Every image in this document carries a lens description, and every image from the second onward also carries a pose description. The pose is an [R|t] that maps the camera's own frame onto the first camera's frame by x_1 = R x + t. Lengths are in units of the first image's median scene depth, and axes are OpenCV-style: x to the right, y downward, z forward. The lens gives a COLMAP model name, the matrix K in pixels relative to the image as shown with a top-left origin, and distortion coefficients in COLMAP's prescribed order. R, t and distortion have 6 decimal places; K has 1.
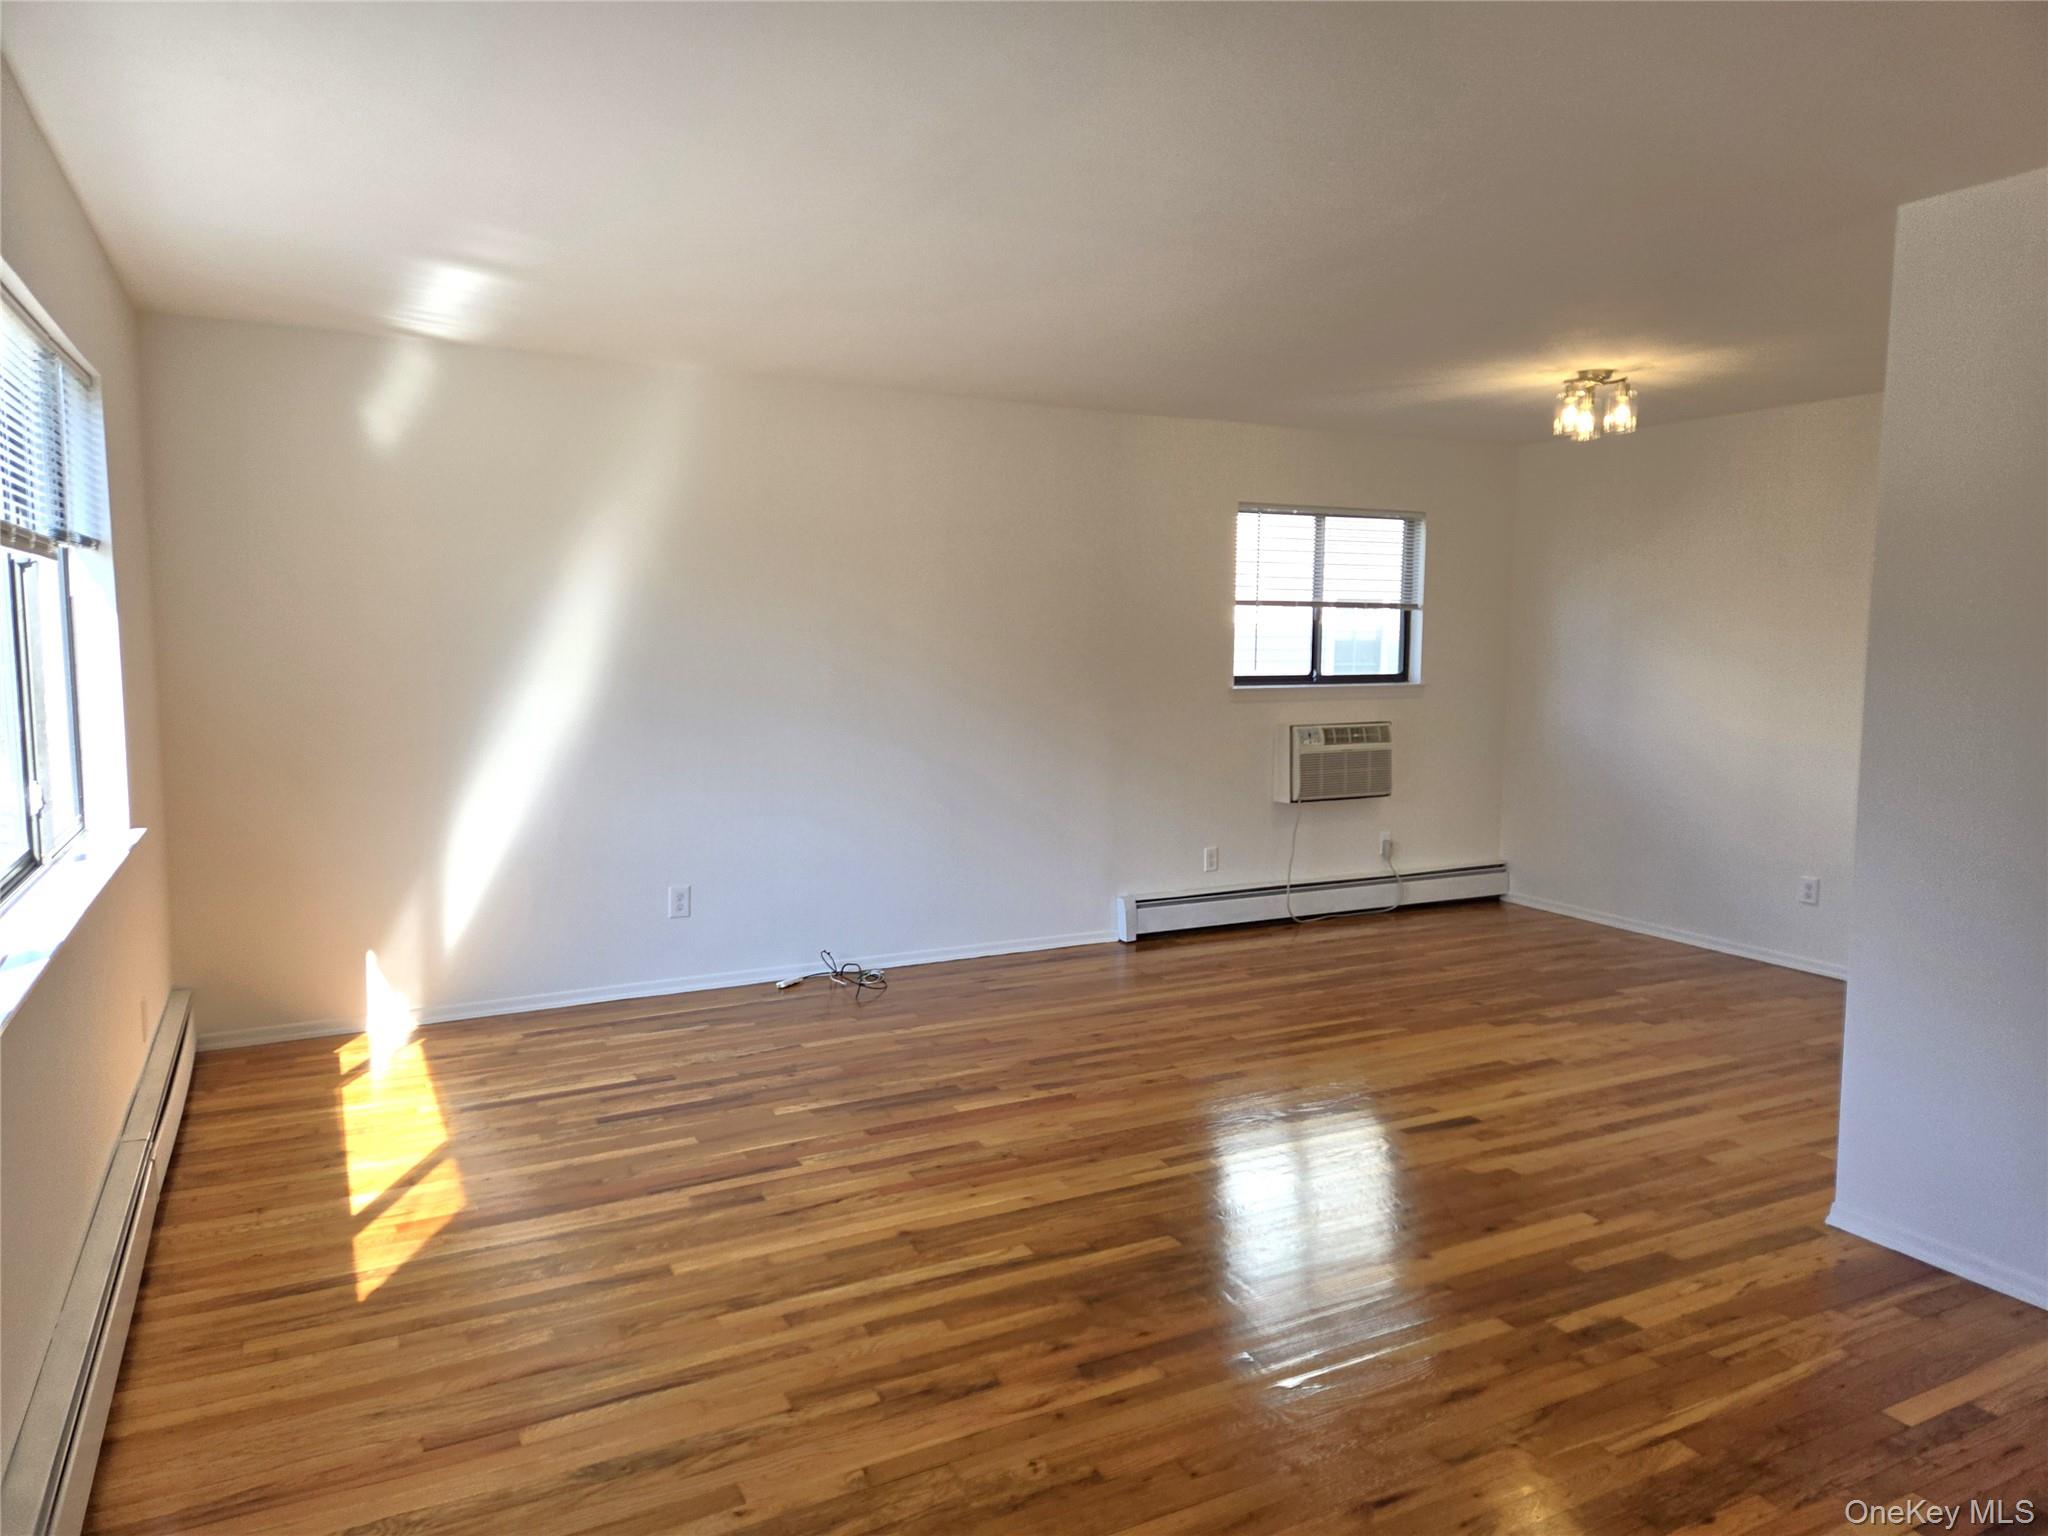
lens RADIAL K [[1358.7, 0, 1034.6], [0, 1358.7, 781.0], [0, 0, 1]] dist [0.073859, -0.065721]
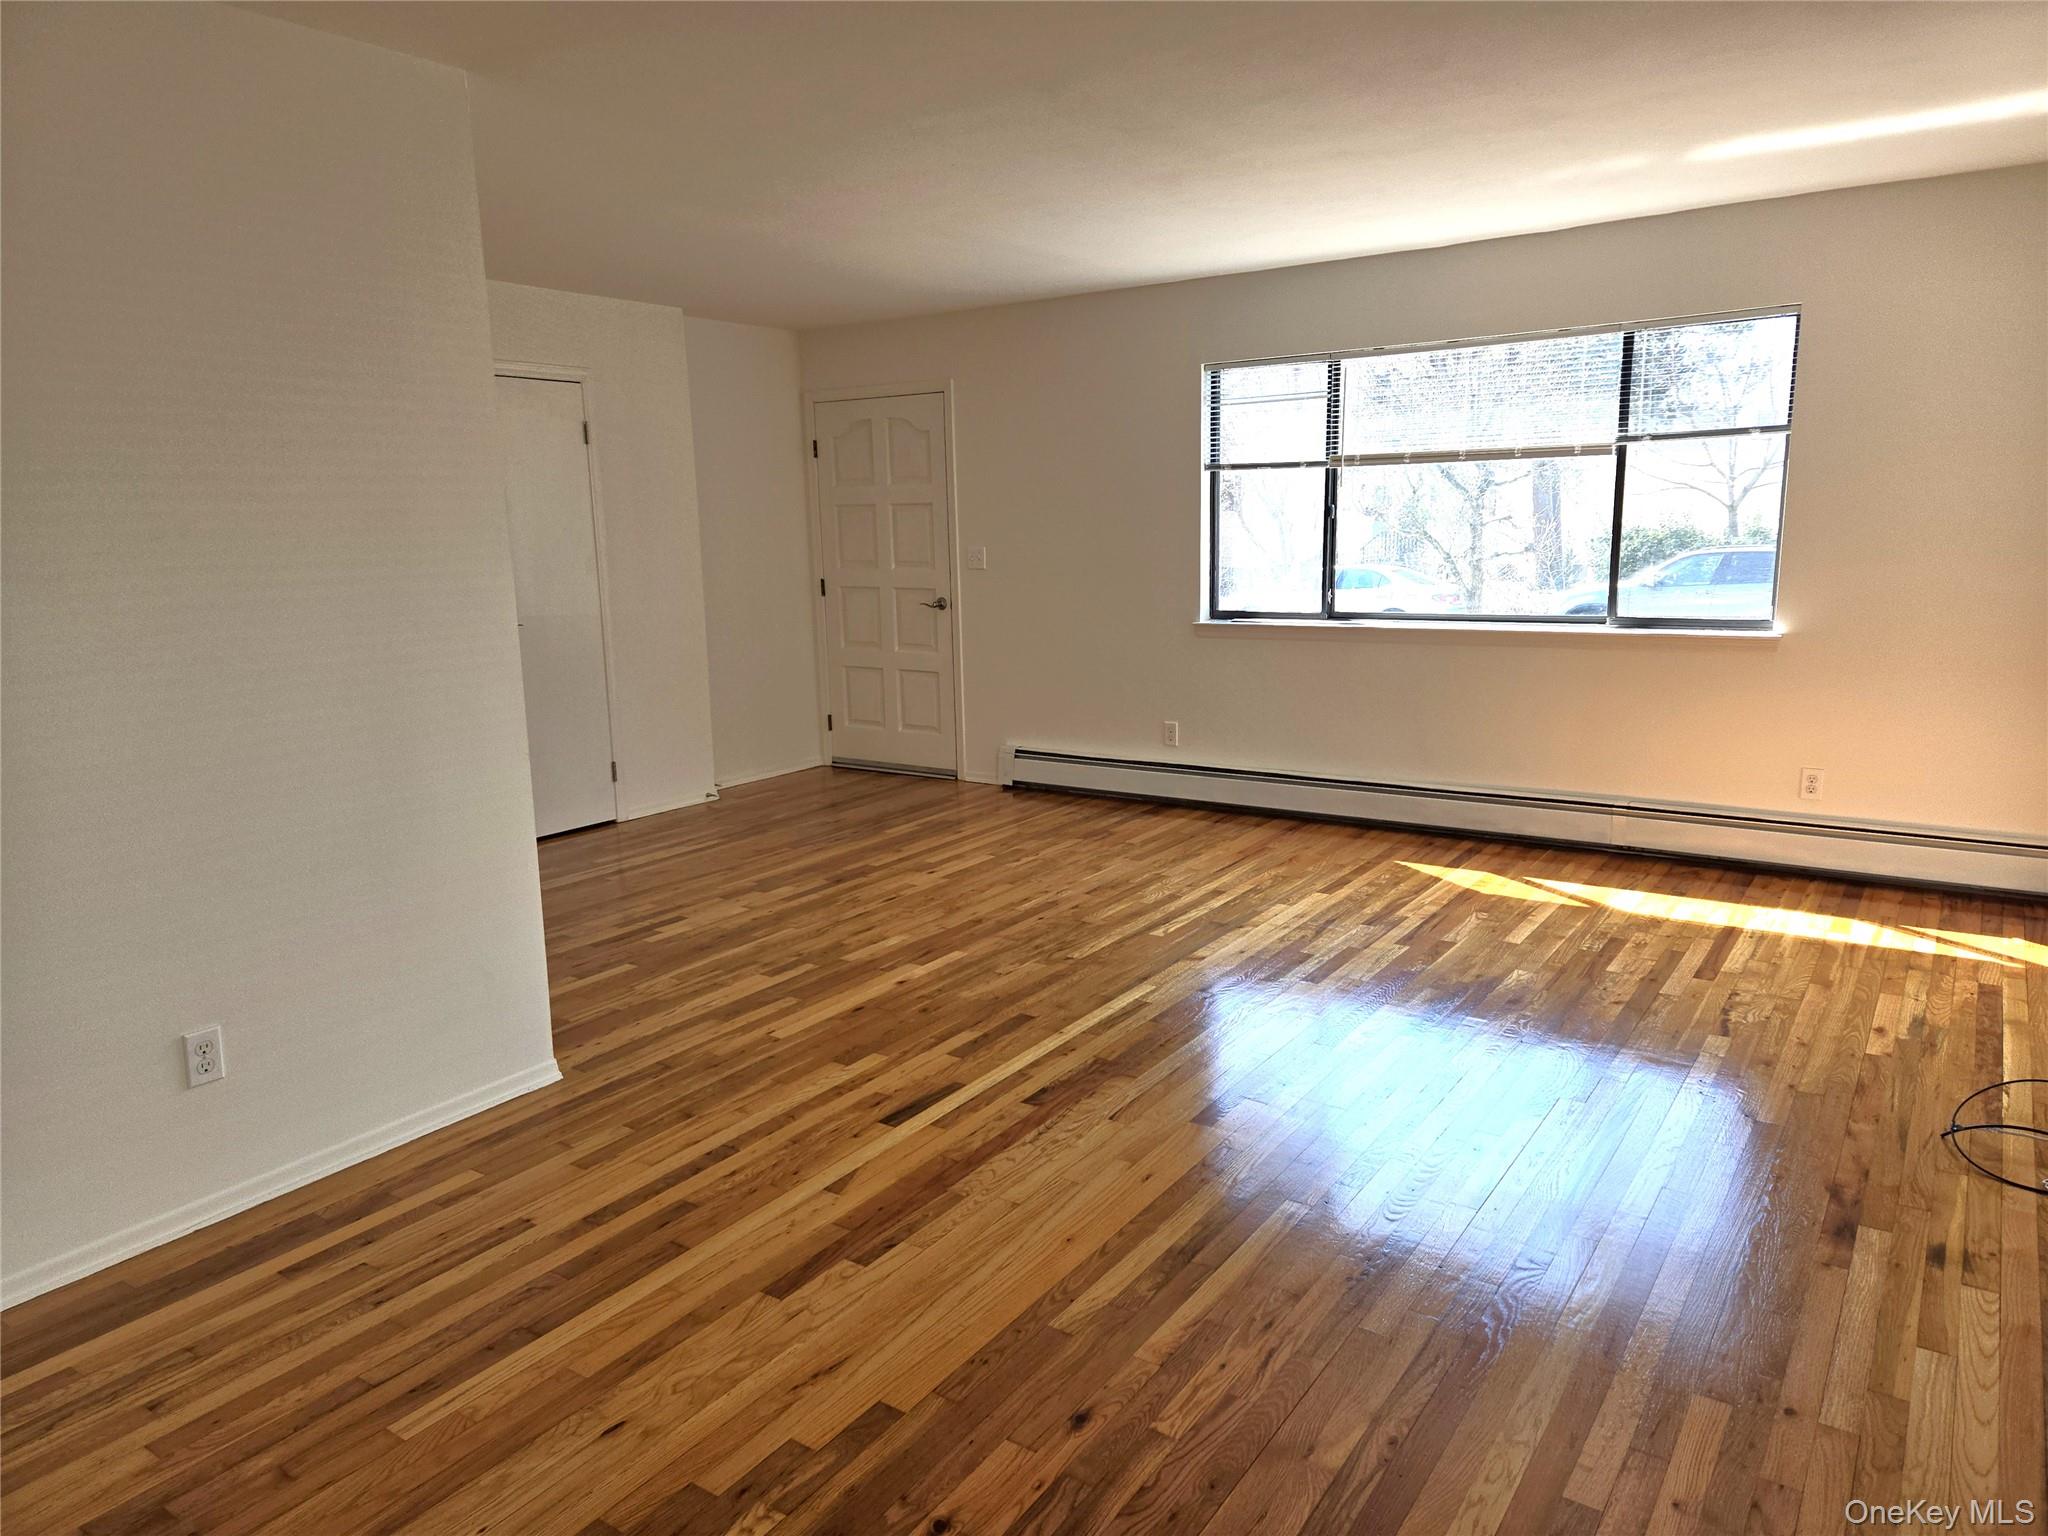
lens RADIAL K [[1358.5, 0, 1024.0], [0, 1358.5, 768.0], [0, 0, 1]] dist [0.076677, -0.061810]
pose [[-0.889208, 0.097857, -0.446916, 0.634157], [-0.033766, 0.960155, 0.277420, -0.189896], [0.456256, 0.261774, -0.850473, 1.798098]]
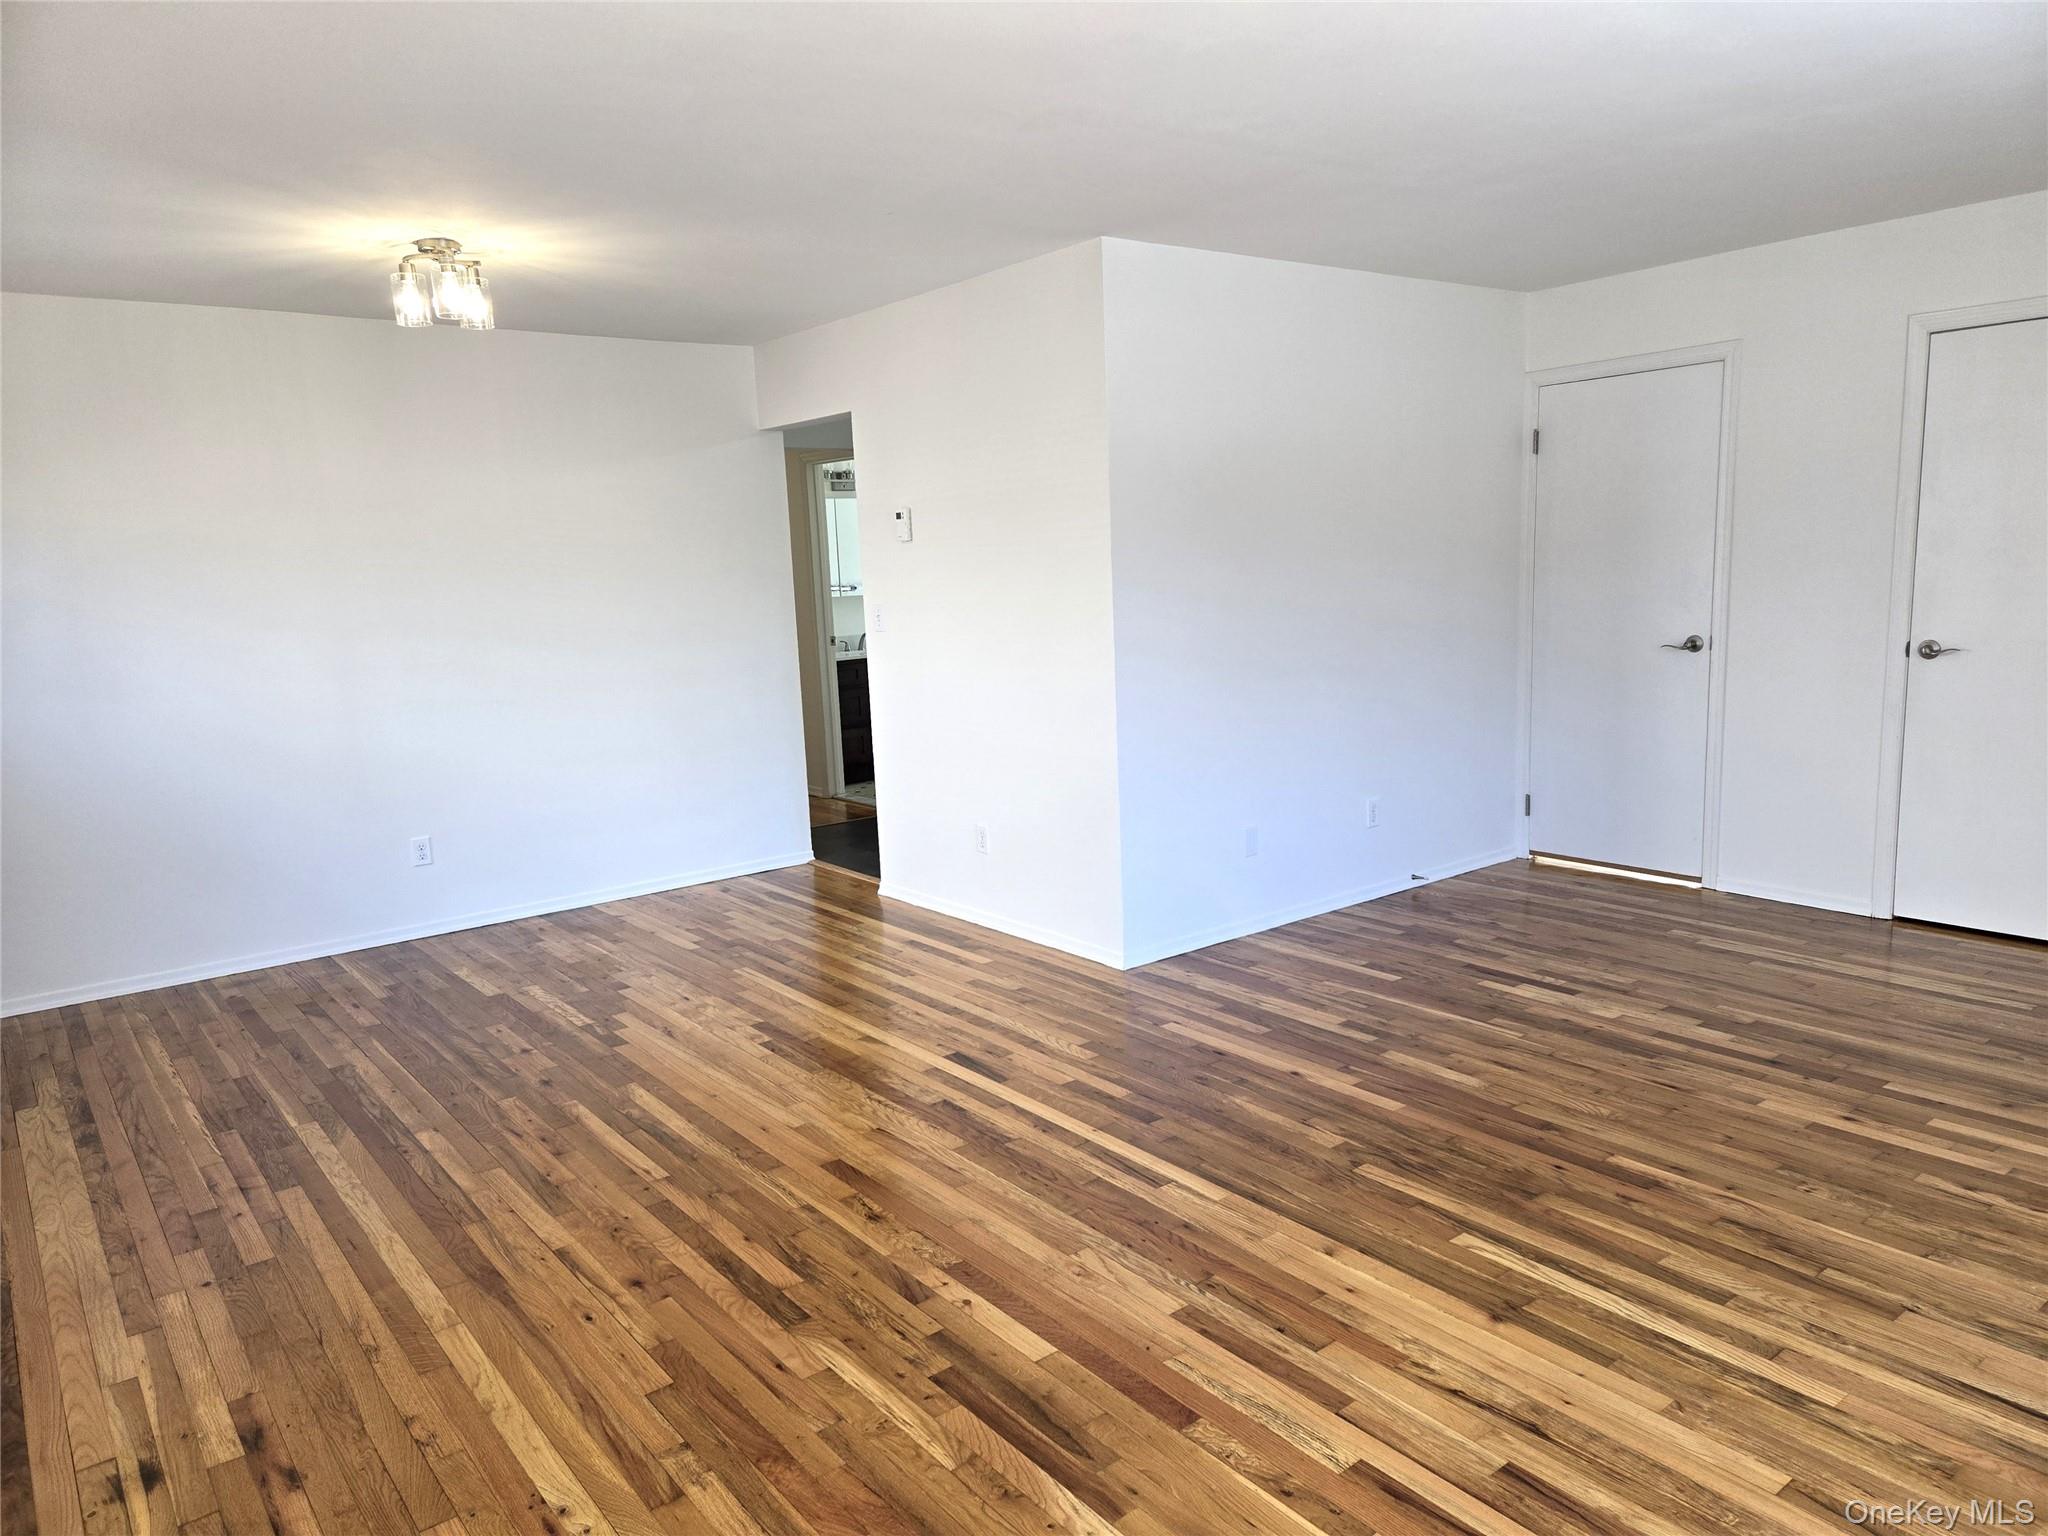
lens RADIAL K [[1358.5, 0, 1024.0], [0, 1358.5, 768.0], [0, 0, 1]] dist [0.076677, -0.061810]
pose [[-0.176342, -0.152475, 0.972448, -0.659711], [0.148754, 0.972456, 0.179451, -0.132010], [-0.973024, 0.176300, -0.148803, 1.148575]]
